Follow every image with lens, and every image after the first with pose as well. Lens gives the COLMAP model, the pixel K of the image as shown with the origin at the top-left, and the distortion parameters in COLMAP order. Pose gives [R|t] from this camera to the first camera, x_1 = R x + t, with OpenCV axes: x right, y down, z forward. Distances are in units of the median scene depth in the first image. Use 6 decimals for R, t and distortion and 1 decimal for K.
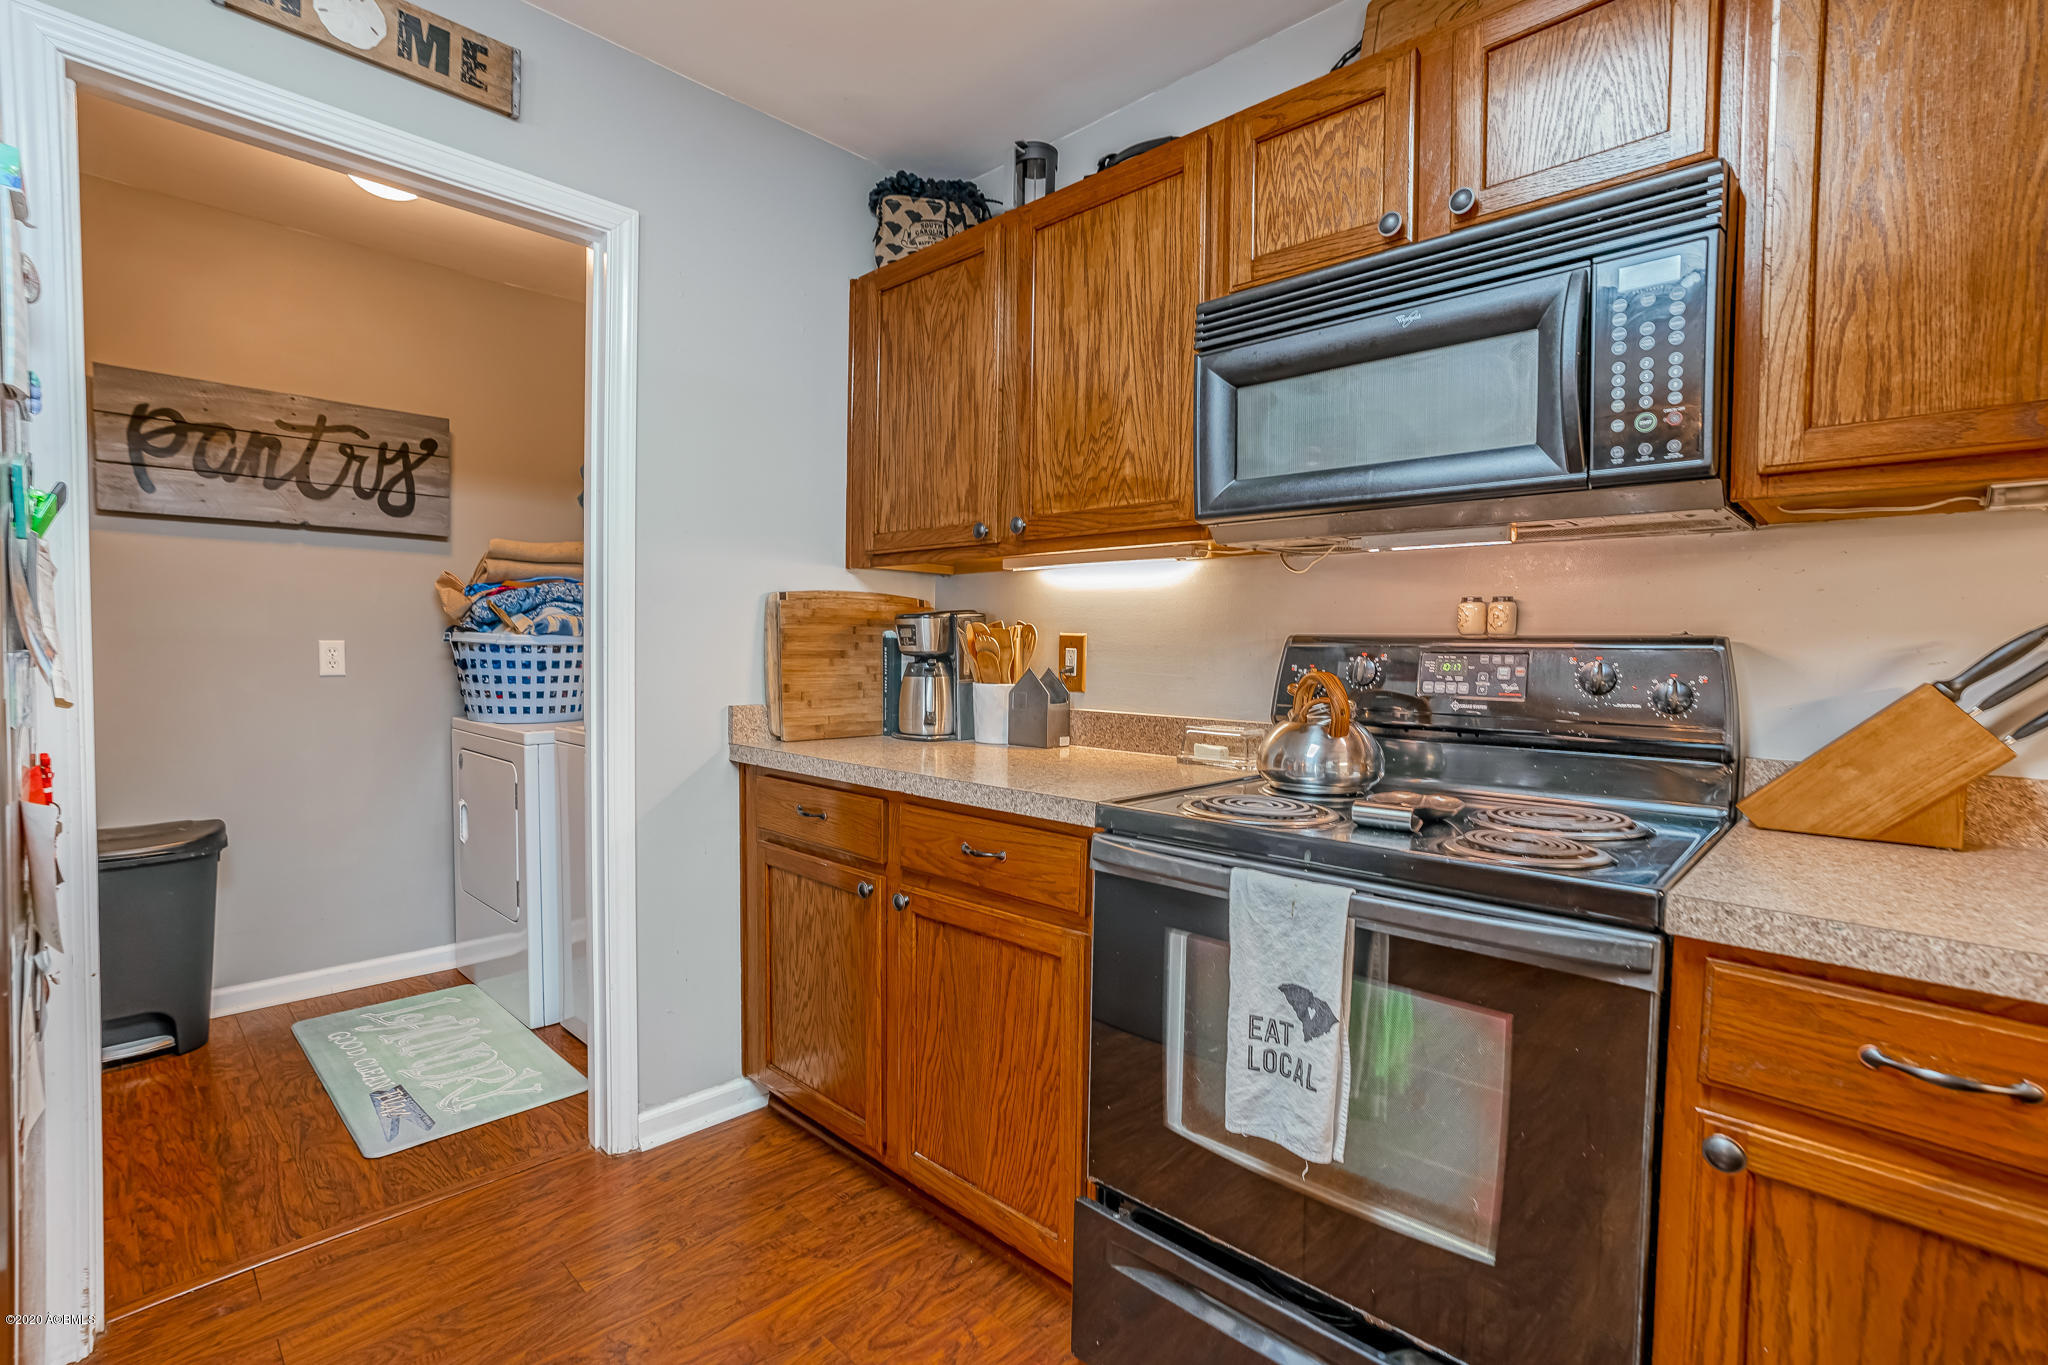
lens RADIAL K [[938.5, 0, 1038.1], [0, 938.5, 684.2], [0, 0, 1]] dist [-0.046158, 0.022075]
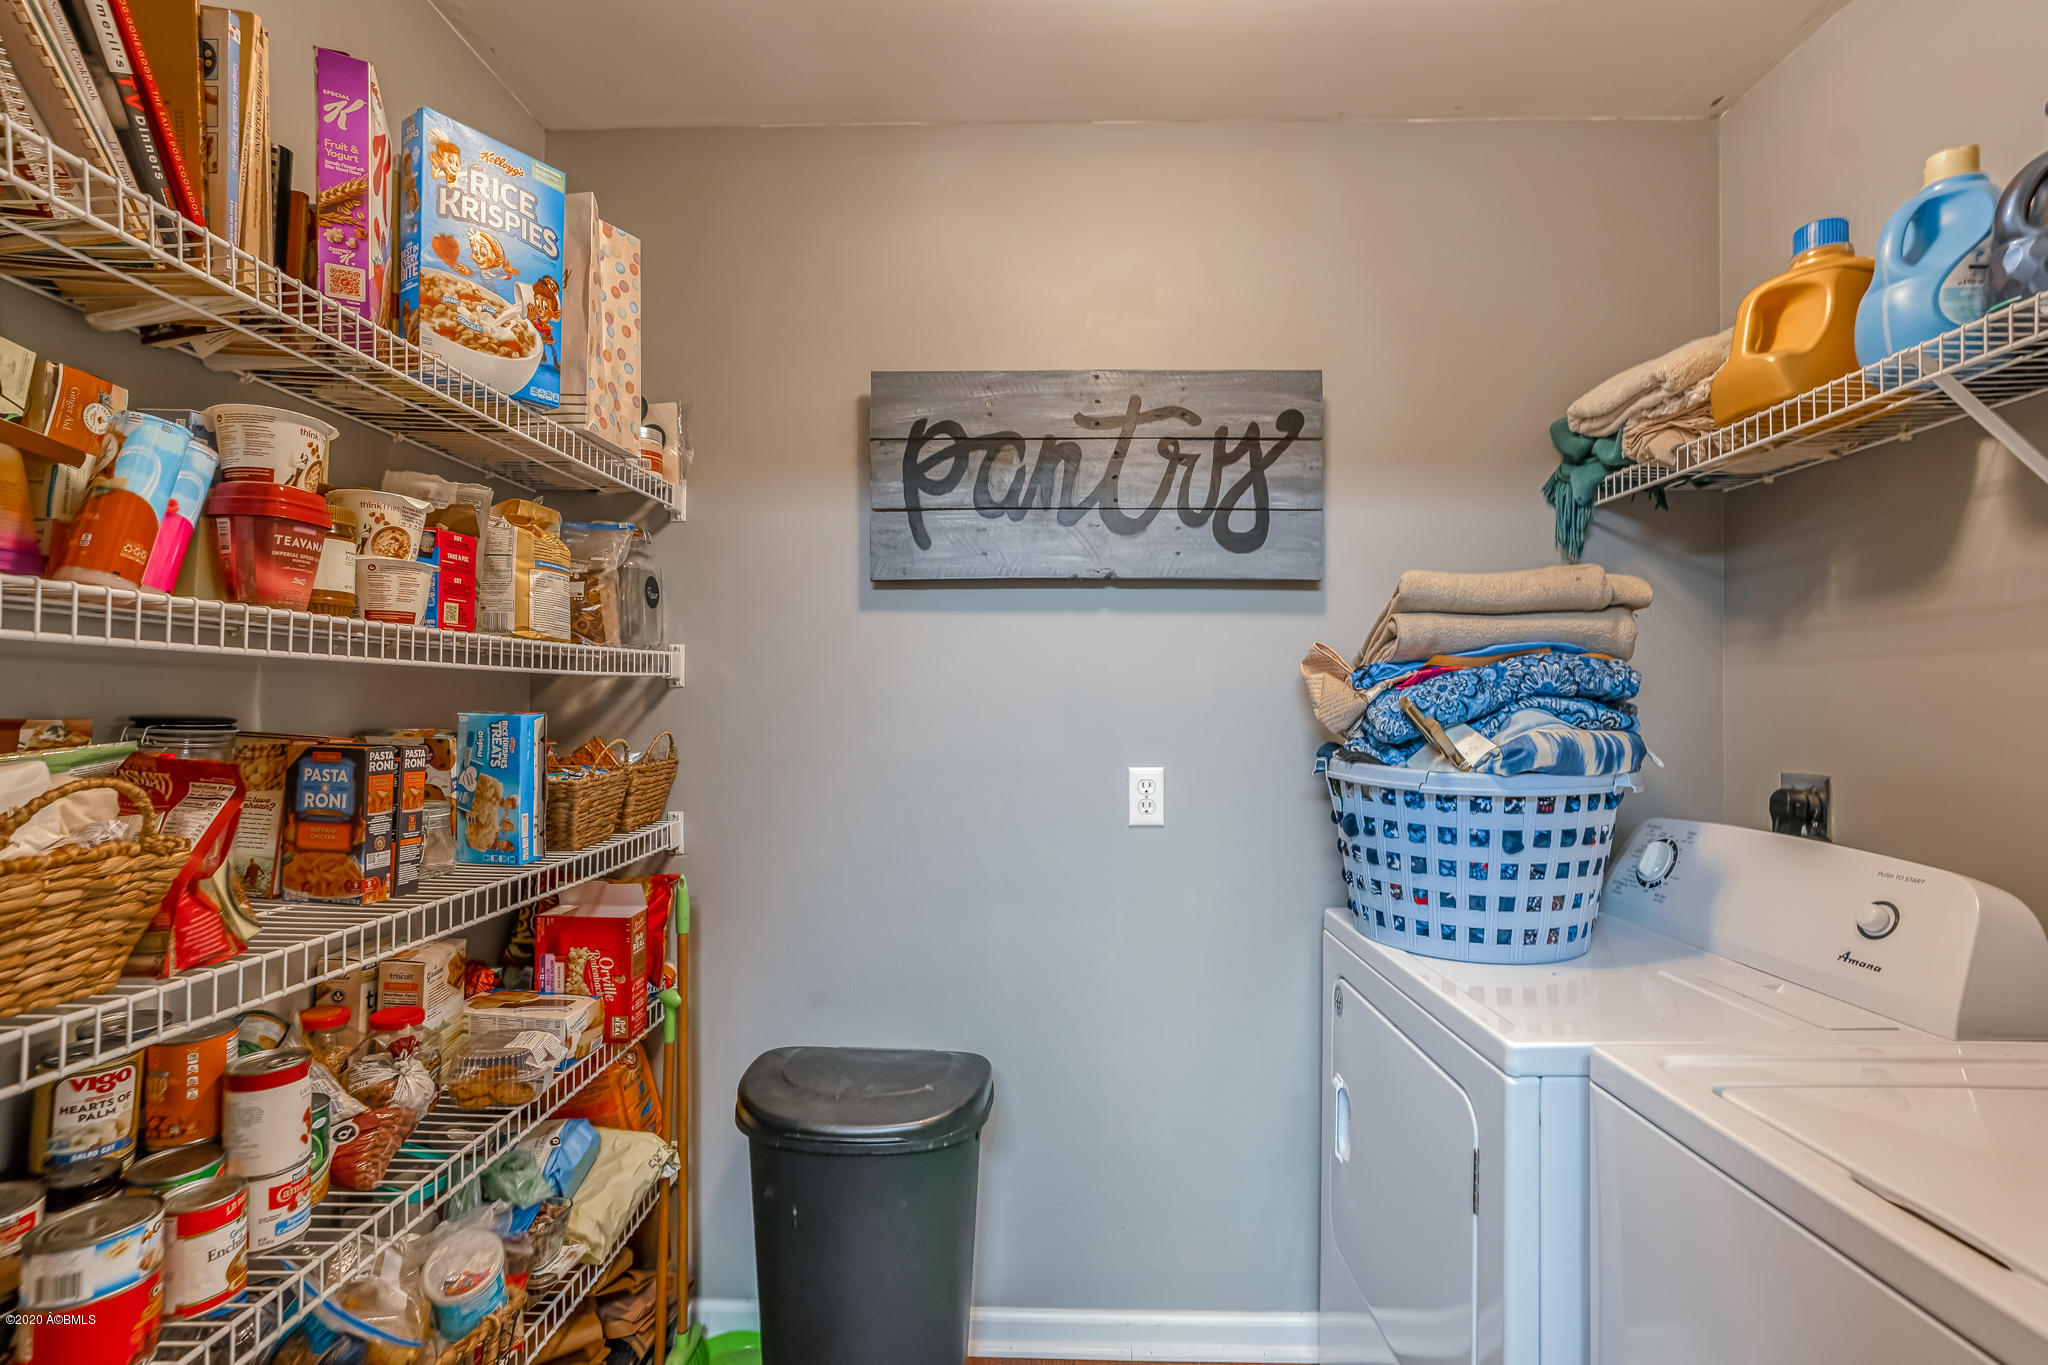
lens RADIAL K [[938.5, 0, 1038.1], [0, 938.5, 684.2], [0, 0, 1]] dist [-0.046158, 0.022075]
pose [[0.675253, -0.023709, -0.737205, -0.361916], [-0.025434, 0.998140, -0.055397, -0.065752], [0.737147, 0.056157, 0.673395, 0.531316]]
